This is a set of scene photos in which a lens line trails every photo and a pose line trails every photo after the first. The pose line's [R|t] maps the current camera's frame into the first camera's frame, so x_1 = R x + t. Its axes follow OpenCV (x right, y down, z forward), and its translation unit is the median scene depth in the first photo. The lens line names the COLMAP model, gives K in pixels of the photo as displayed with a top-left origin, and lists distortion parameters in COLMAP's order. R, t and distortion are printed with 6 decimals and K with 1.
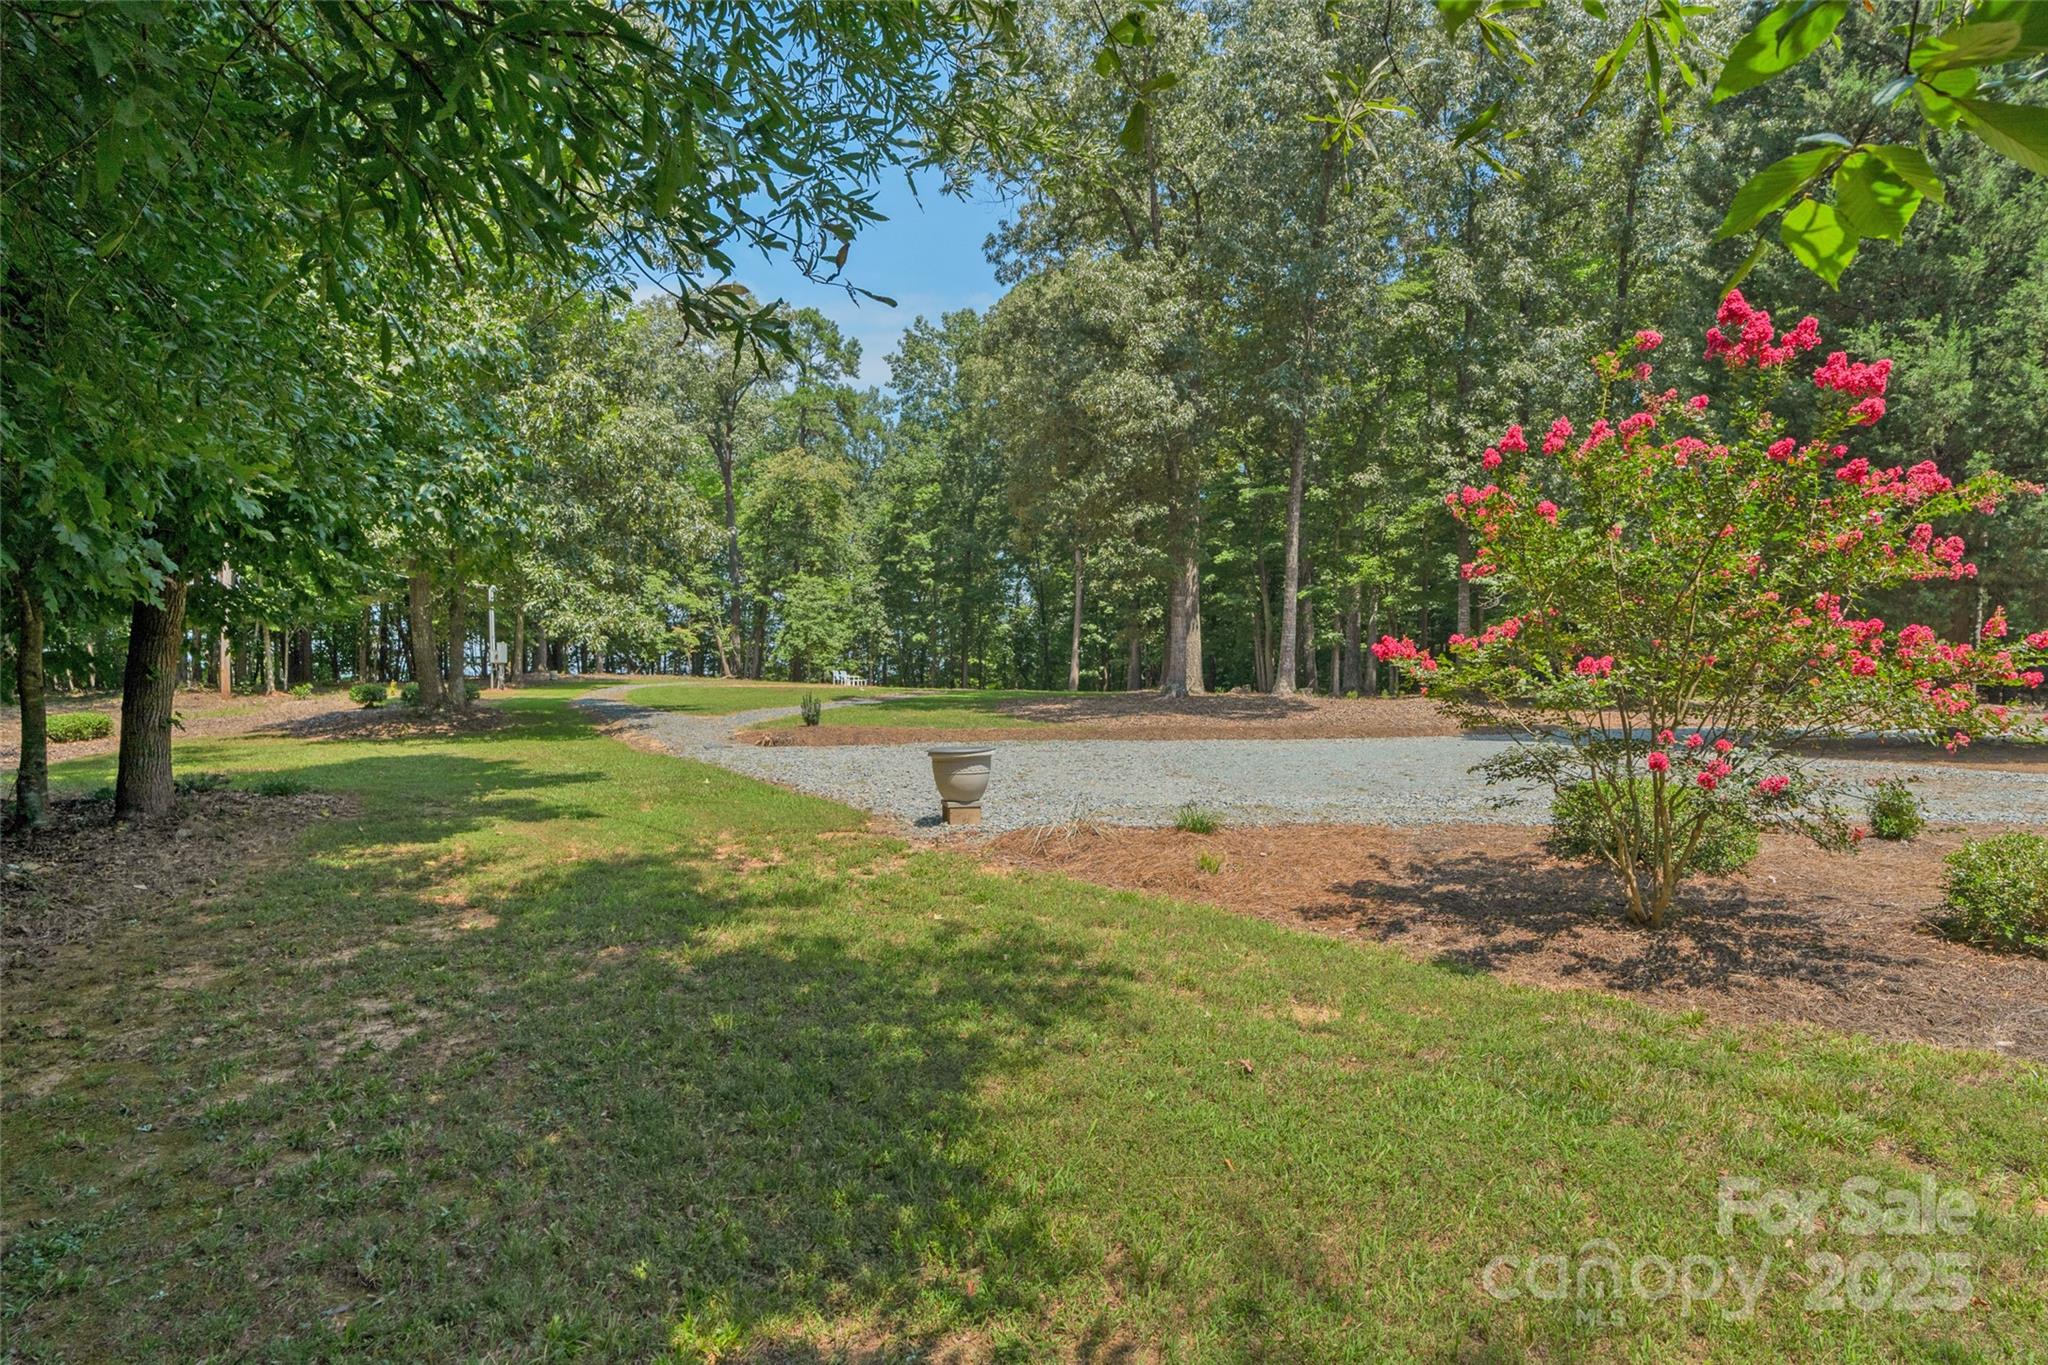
lens RADIAL K [[1138.5, 0, 1020.2], [0, 1138.5, 687.5], [0, 0, 1]] dist [-0.003056, -0.000377]
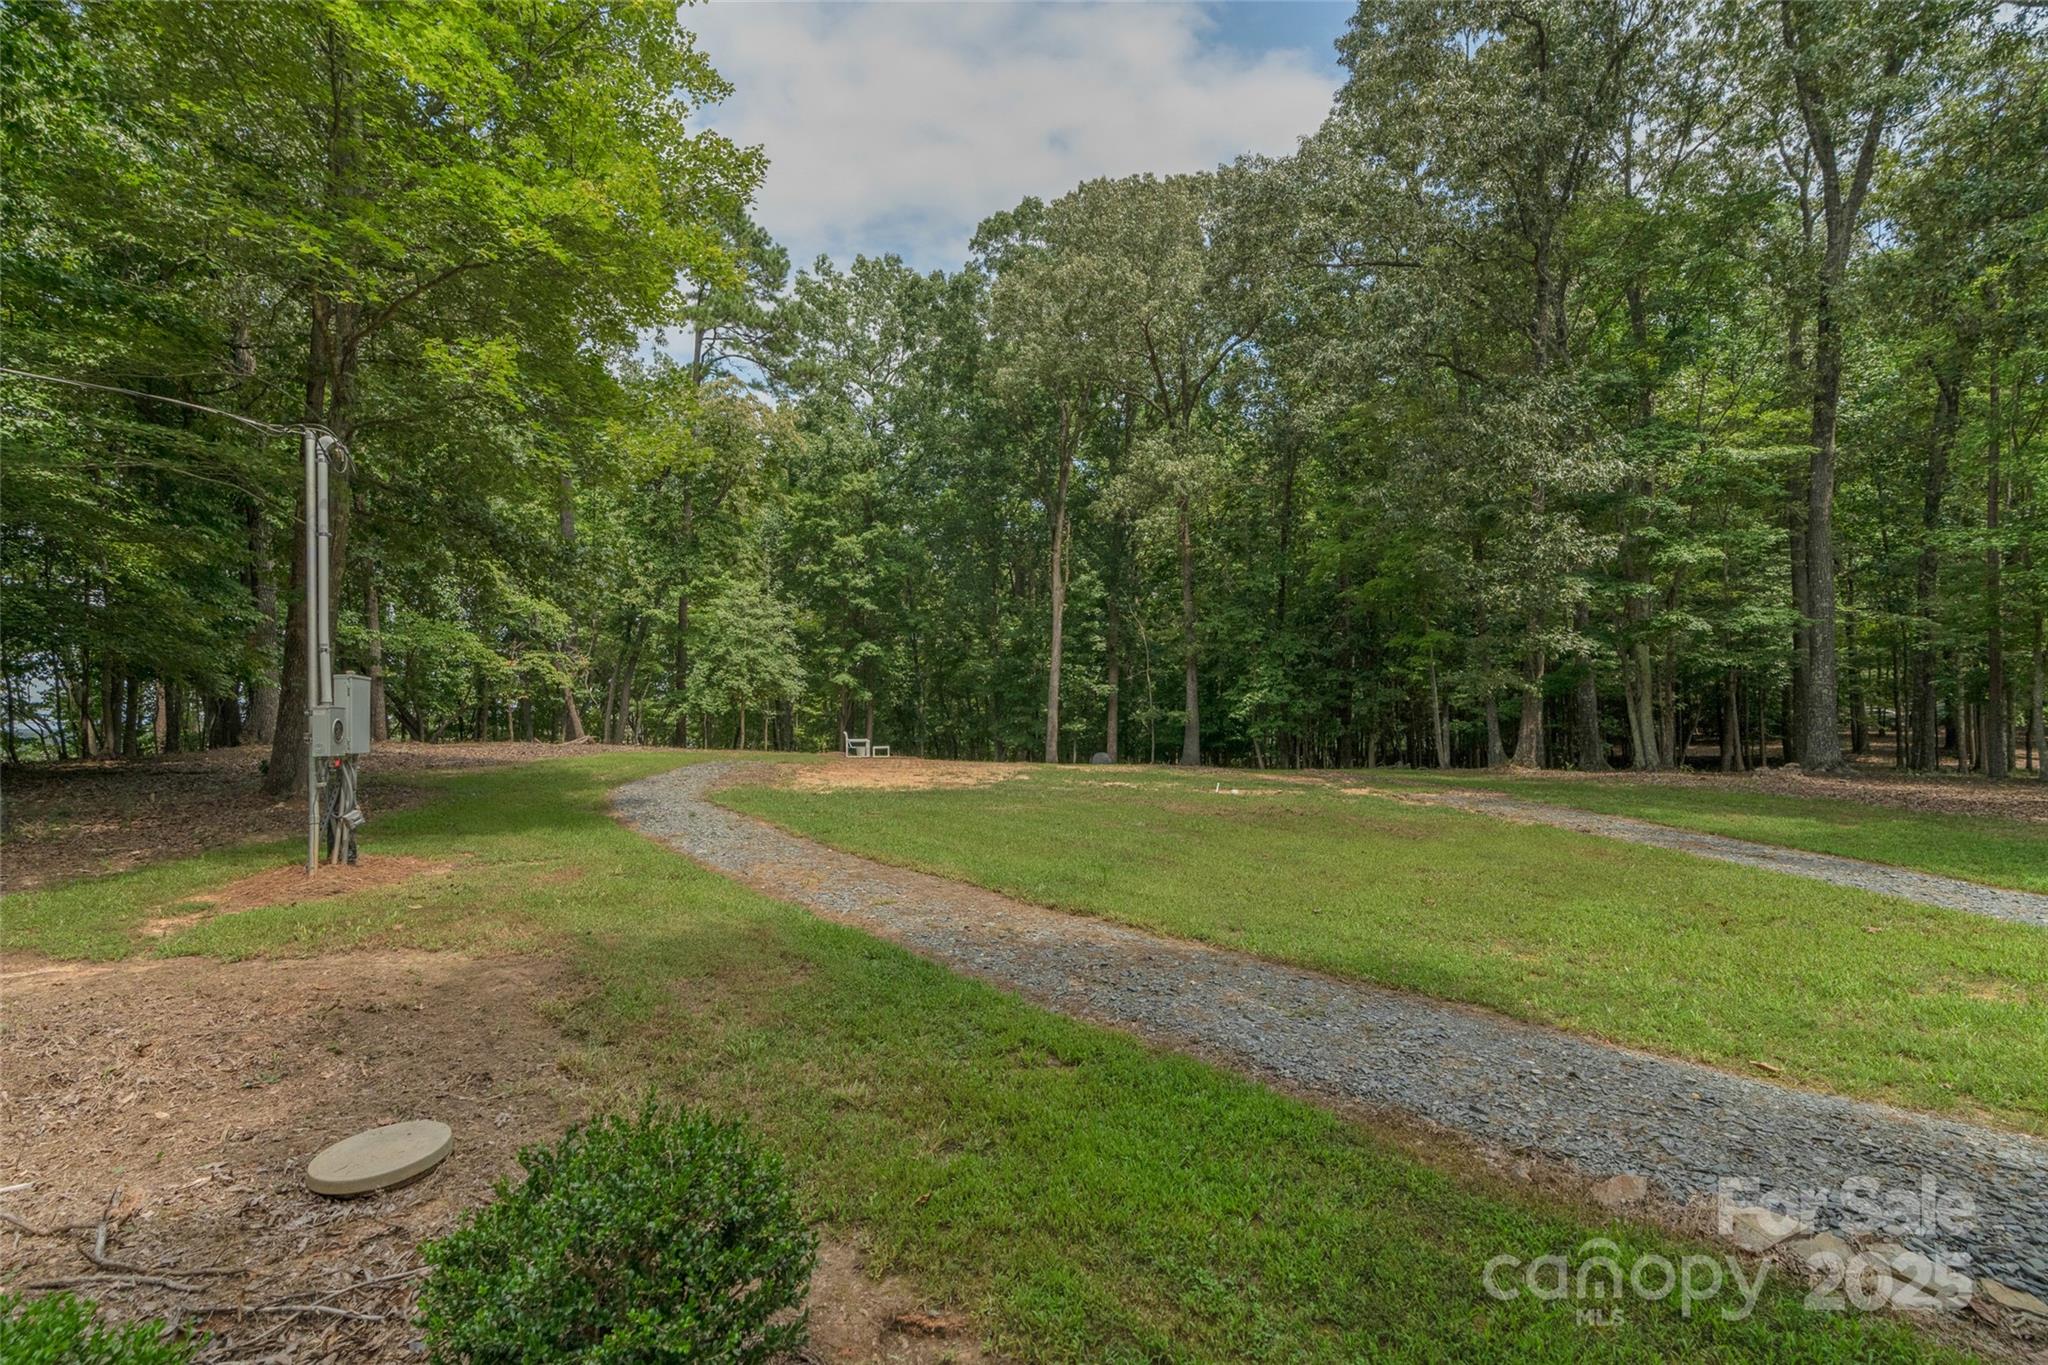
lens RADIAL K [[938.7, 0, 1015.4], [0, 938.7, 687.5], [0, 0, 1]] dist [-0.011637, 0.000009]
pose [[0.924640, 0.009192, 0.380731, -0.221092], [0.005879, 0.999245, -0.038403, -0.015227], [-0.380797, 0.037747, 0.923888, 0.417425]]
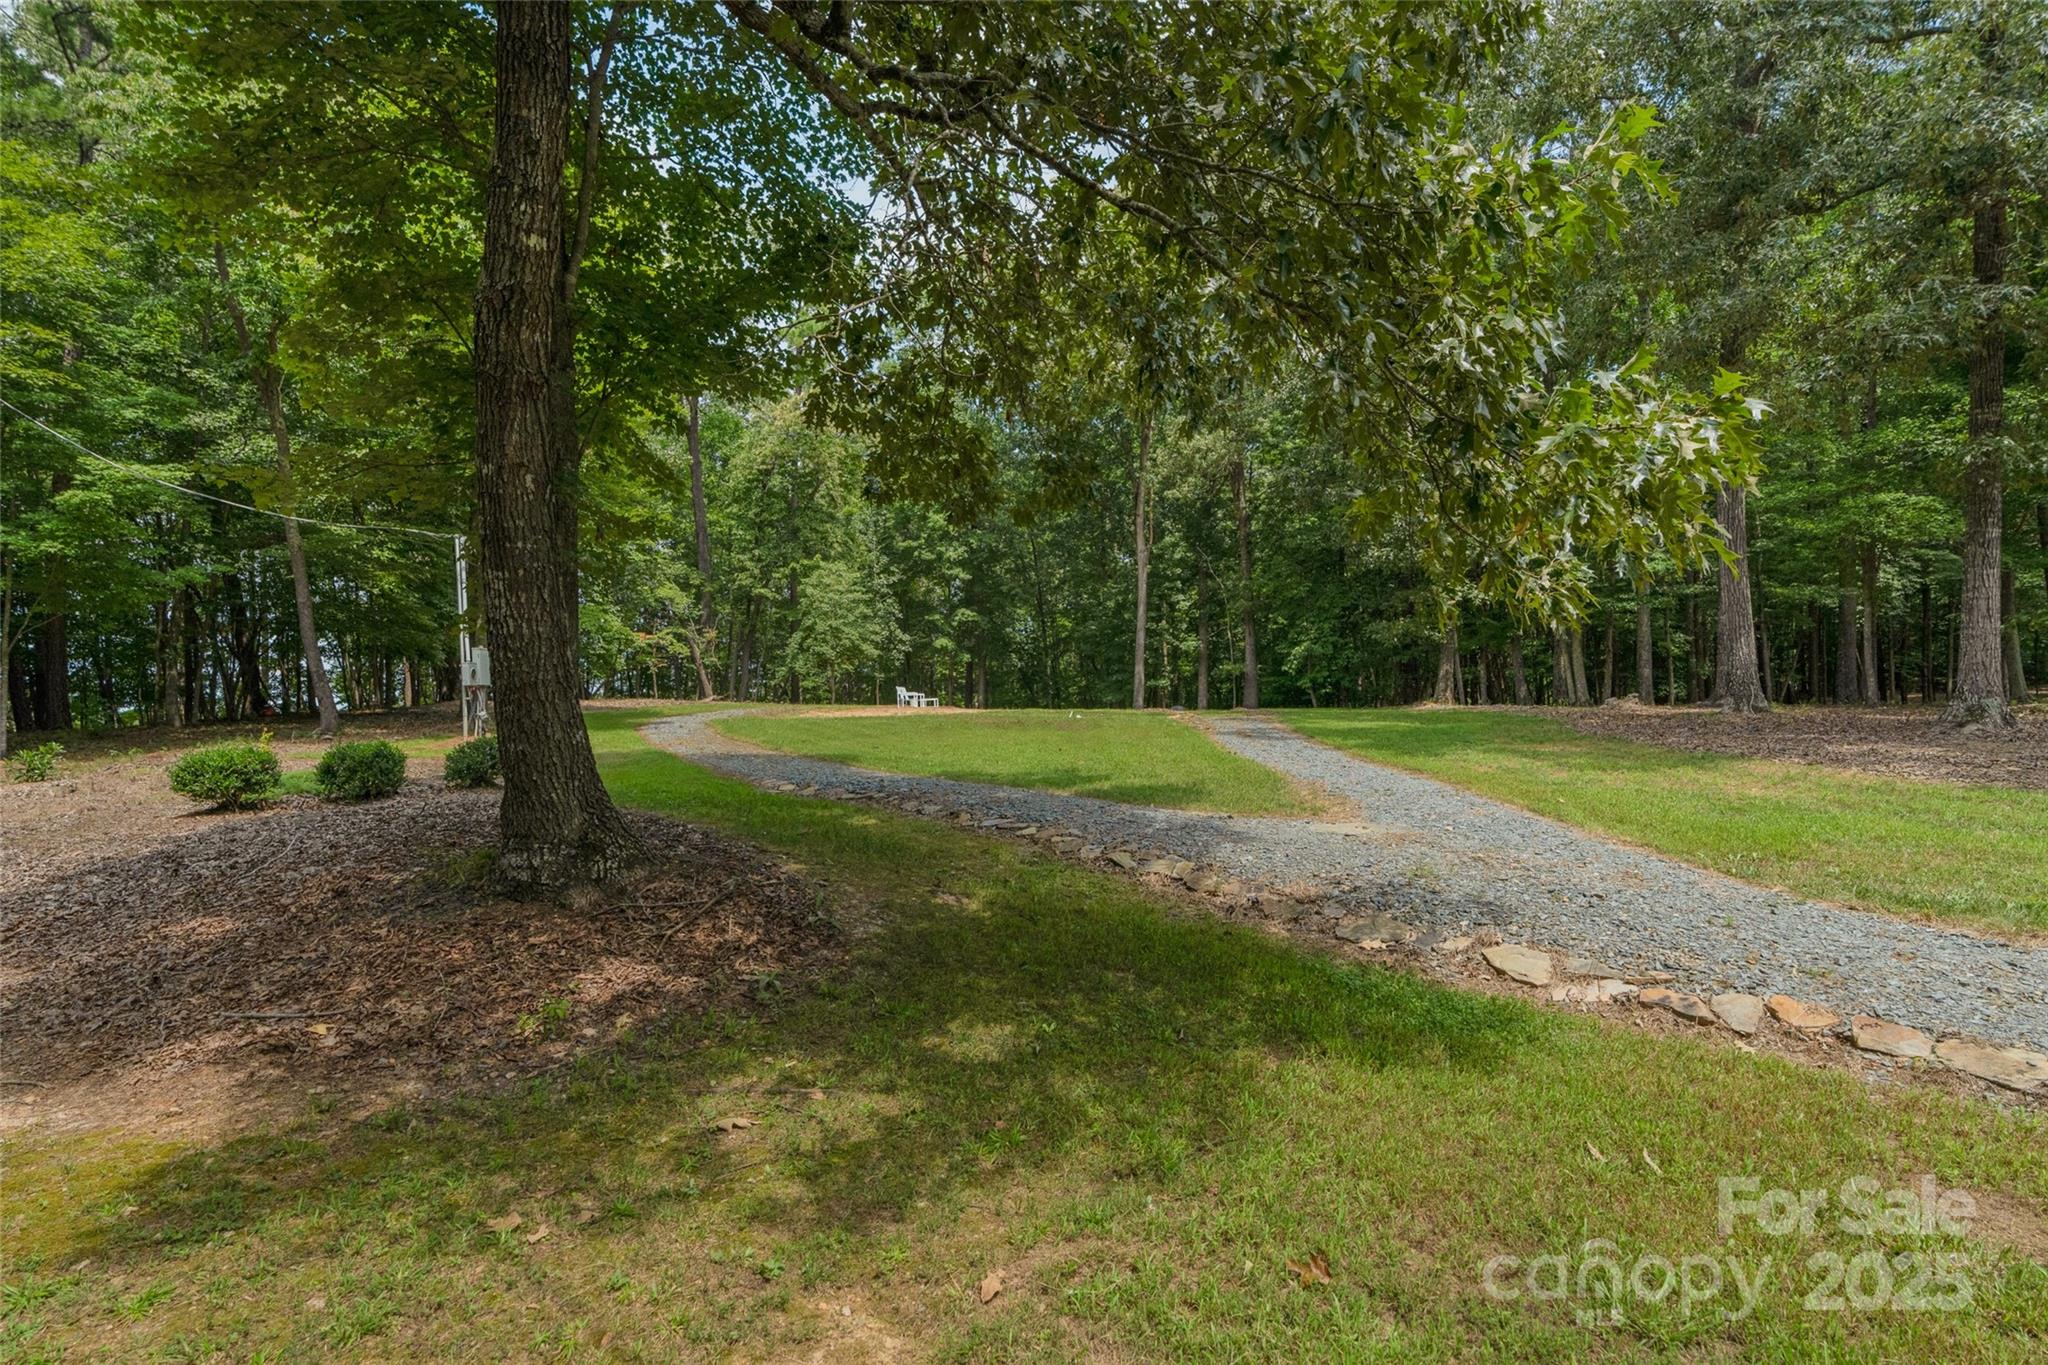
lens RADIAL K [[1064.3, 0, 1033.7], [0, 1064.3, 676.3], [0, 0, 1]] dist [0.004193, 0.000526]
pose [[0.984404, -0.020044, 0.174777, -0.161219], [0.023408, 0.999578, -0.017207, -0.006238], [-0.174359, 0.021030, 0.984458, 0.261130]]
